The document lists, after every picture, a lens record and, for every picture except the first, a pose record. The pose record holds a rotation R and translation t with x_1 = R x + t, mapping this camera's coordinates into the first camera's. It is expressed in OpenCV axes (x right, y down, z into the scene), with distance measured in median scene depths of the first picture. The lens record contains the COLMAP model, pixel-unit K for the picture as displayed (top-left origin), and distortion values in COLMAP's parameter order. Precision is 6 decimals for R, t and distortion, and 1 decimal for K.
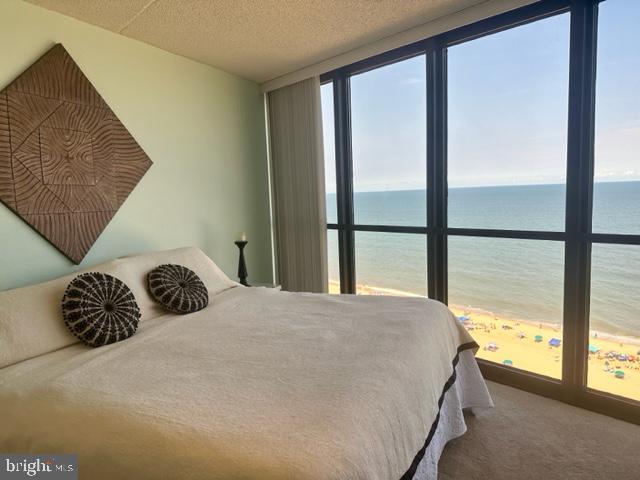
lens RADIAL K [[444.8, 0, 320.0], [0, 444.8, 240.0], [0, 0, 1]] dist [0.089696, -0.150680]
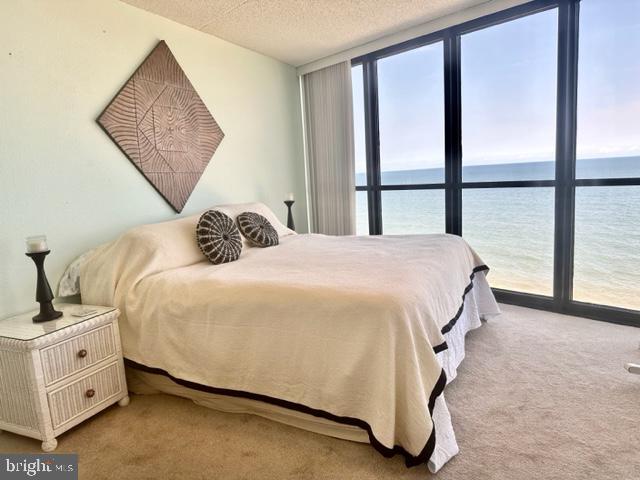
lens RADIAL K [[444.8, 0, 320.0], [0, 444.8, 240.0], [0, 0, 1]] dist [0.089696, -0.150680]
pose [[0.999775, -0.021183, 0.000540, -0.131410], [0.021144, 0.998980, 0.039892, 0.086356], [-0.001384, -0.039872, 0.999204, -0.289578]]
